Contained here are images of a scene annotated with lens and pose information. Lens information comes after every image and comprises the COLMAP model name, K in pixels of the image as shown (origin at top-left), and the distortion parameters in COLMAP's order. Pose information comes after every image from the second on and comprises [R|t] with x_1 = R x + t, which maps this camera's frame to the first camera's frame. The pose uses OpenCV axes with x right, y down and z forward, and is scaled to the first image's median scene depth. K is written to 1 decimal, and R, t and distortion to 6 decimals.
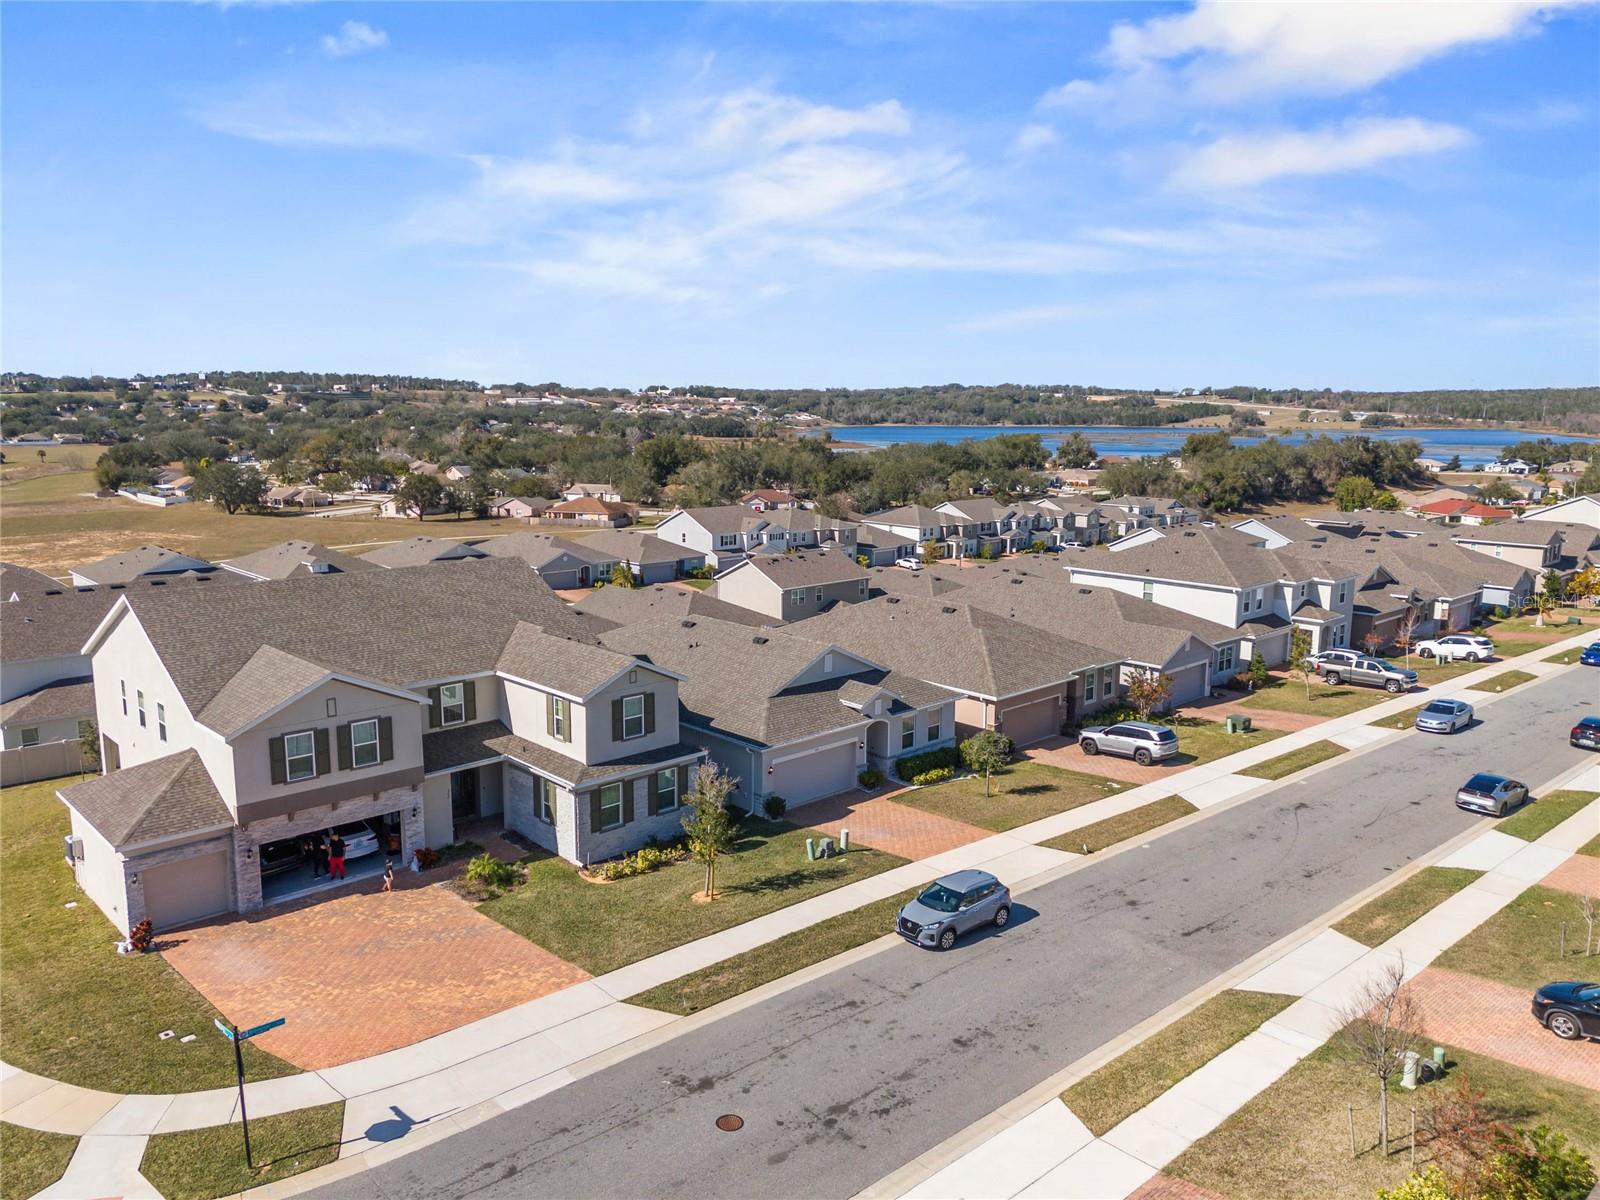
lens RADIAL K [[1170.4, 0, 800.0], [0, 1170.4, 600.0], [0, 0, 1]] dist [0.074594, -0.067590]
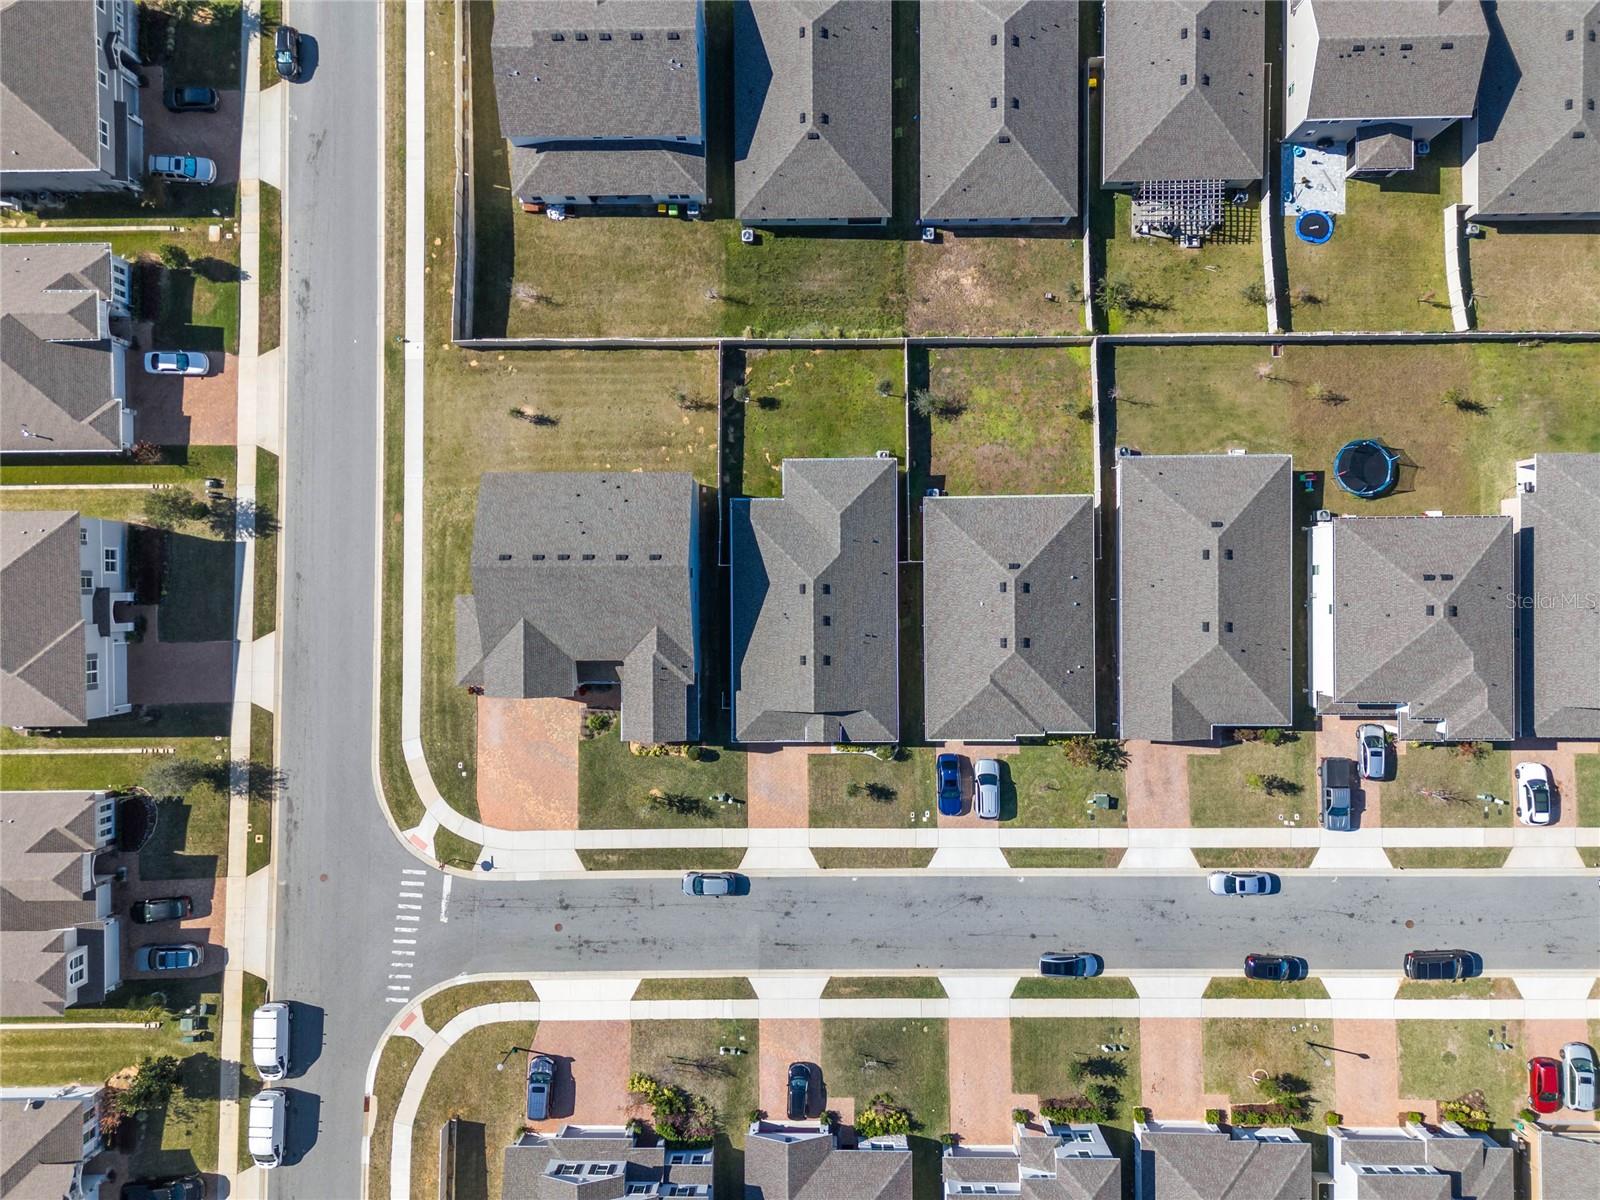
lens RADIAL K [[1170.4, 0, 800.0], [0, 1170.4, 600.0], [0, 0, 1]] dist [0.074594, -0.067590]
pose [[0.732062, 0.680848, -0.023057, -0.070440], [-0.081004, 0.120603, 0.989390, -1.964364], [0.676405, -0.722427, 0.143440, 1.021784]]
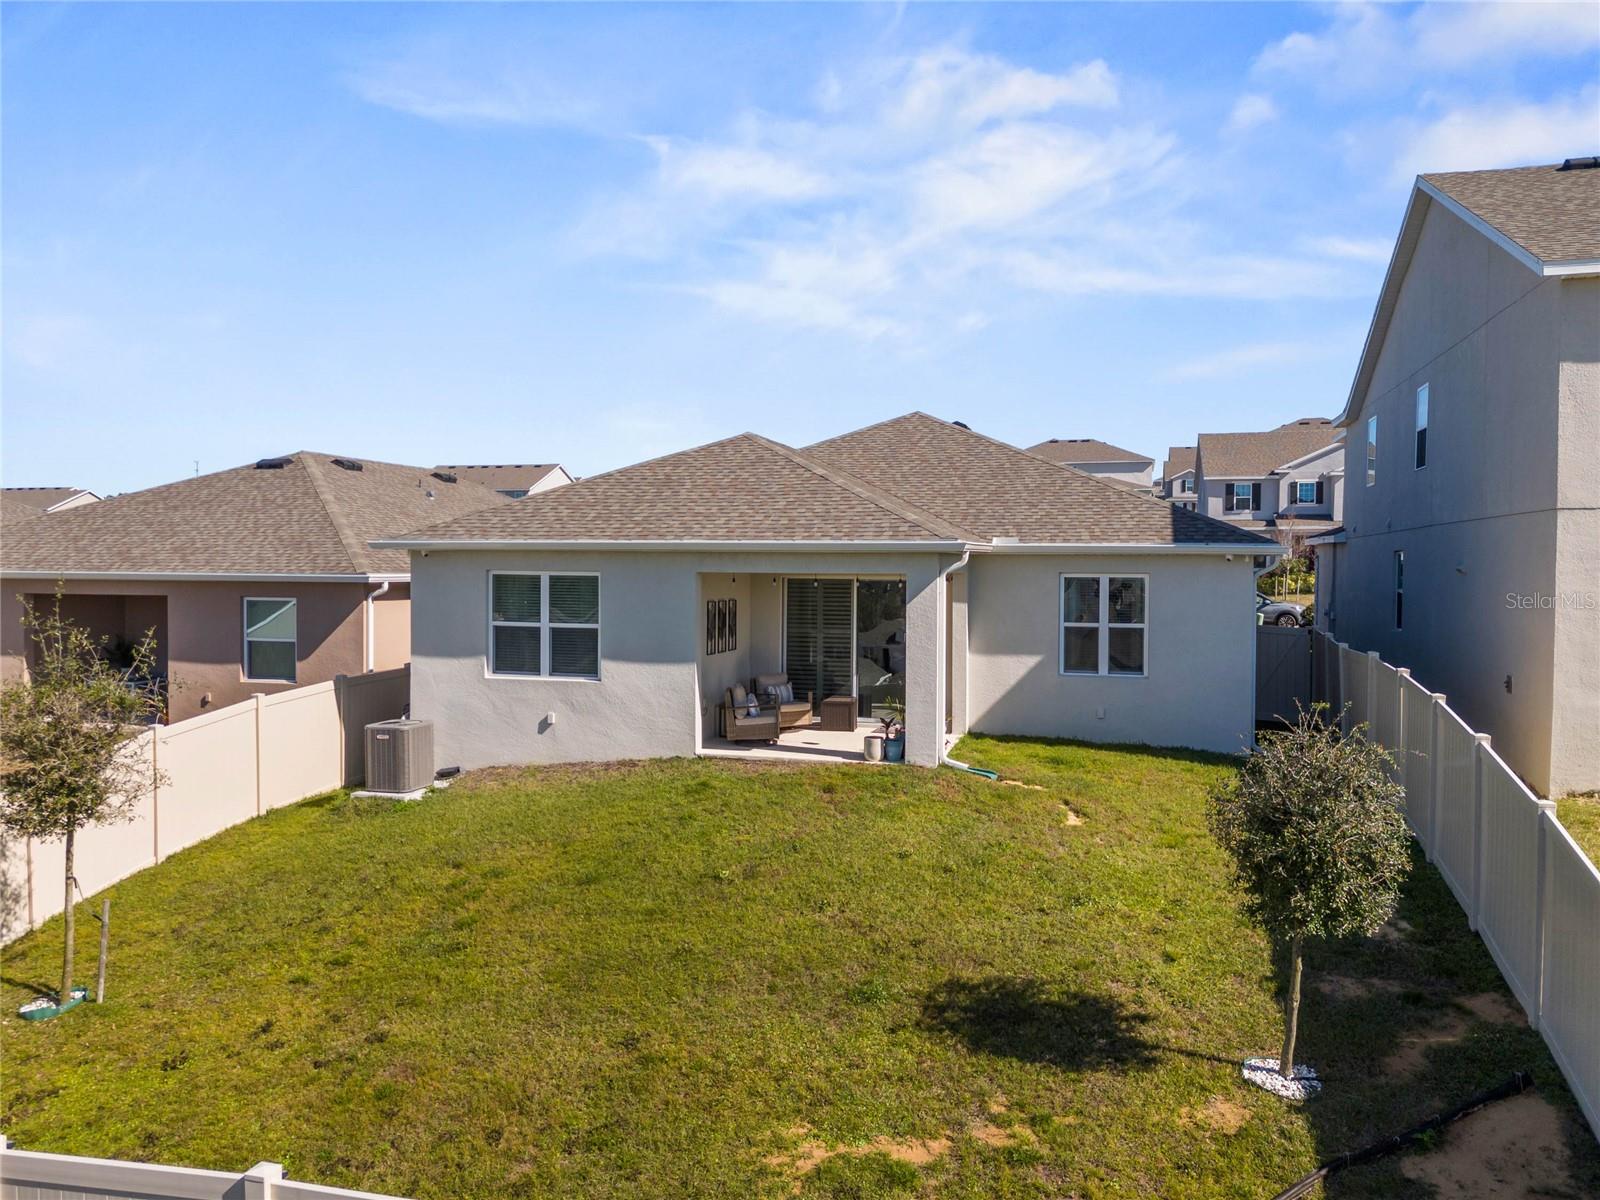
lens RADIAL K [[1170.4, 0, 800.0], [0, 1170.4, 600.0], [0, 0, 1]] dist [0.074594, -0.067590]
pose [[-0.518777, -0.046511, 0.853643, -0.573517], [0.133724, 0.981813, 0.134761, 0.022865], [-0.844386, 0.184064, -0.503123, 1.690778]]
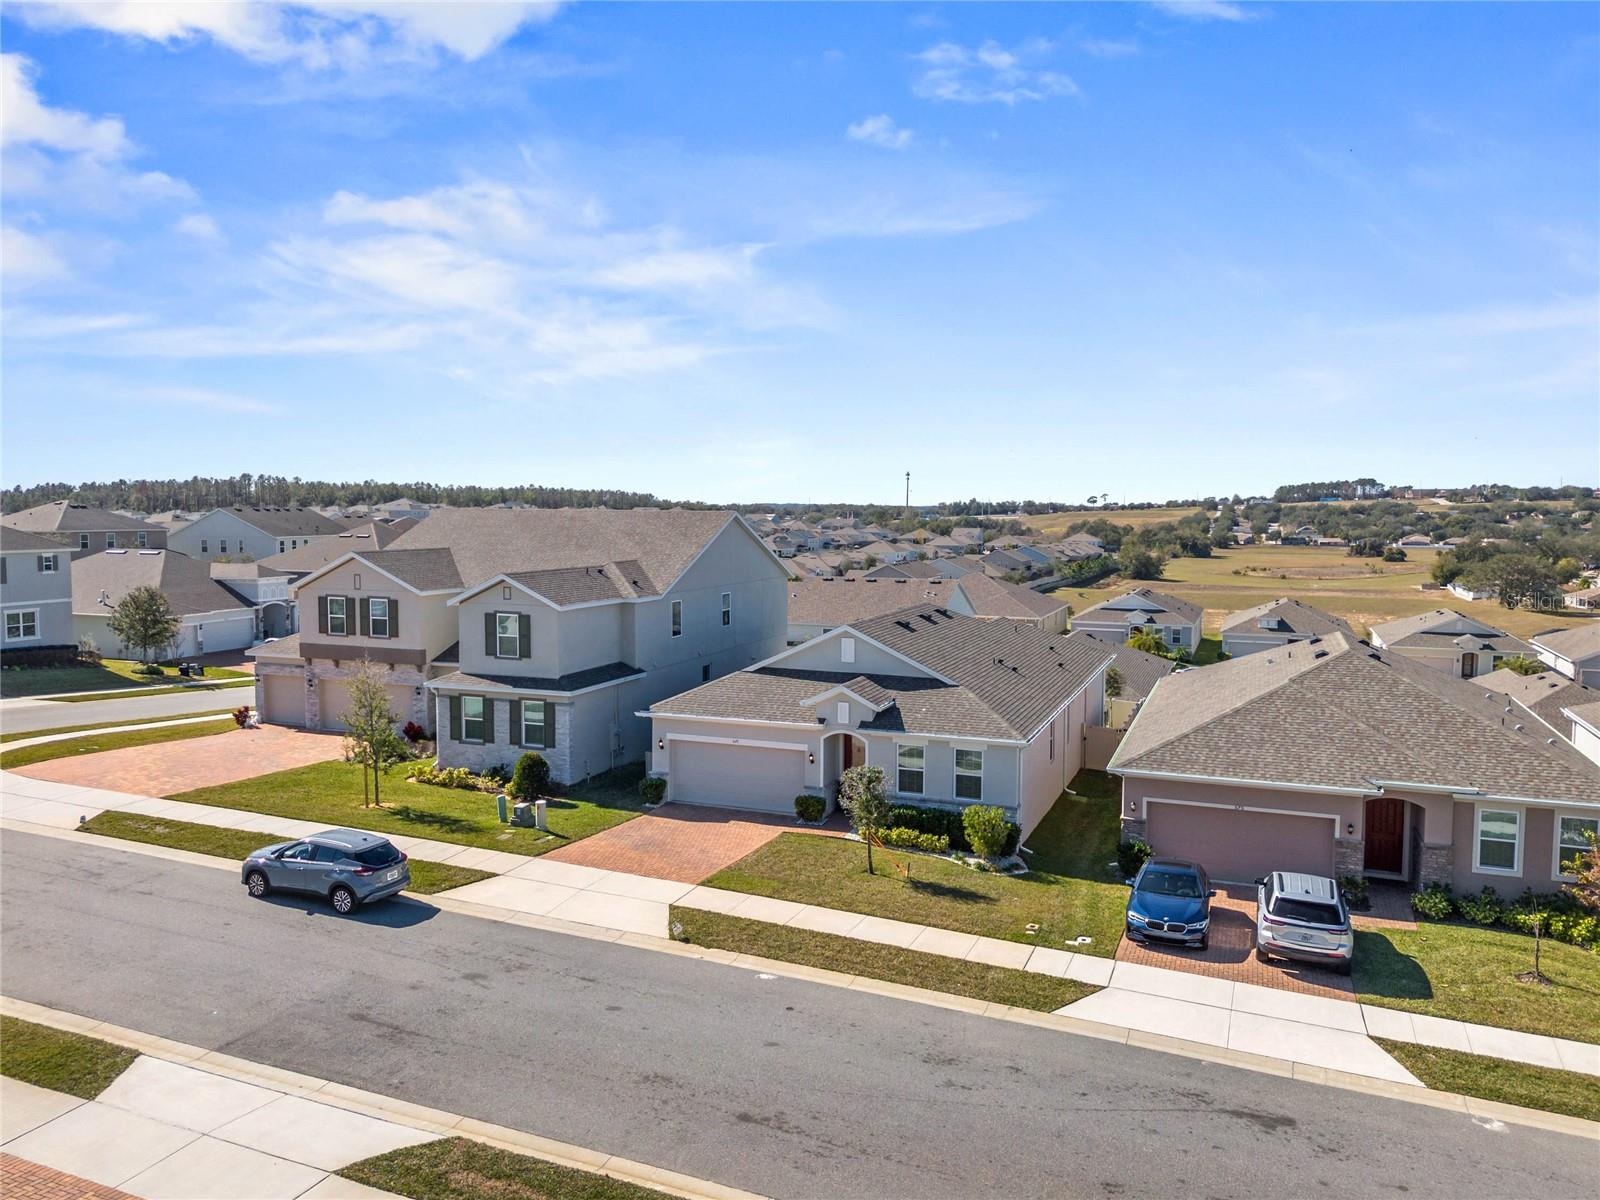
lens RADIAL K [[1170.4, 0, 800.0], [0, 1170.4, 600.0], [0, 0, 1]] dist [0.074594, -0.067590]
pose [[0.428793, 0.068238, -0.900822, 0.807599], [-0.154814, 0.987943, 0.001146, 0.032002], [0.890039, 0.138968, 0.434187, 0.771000]]
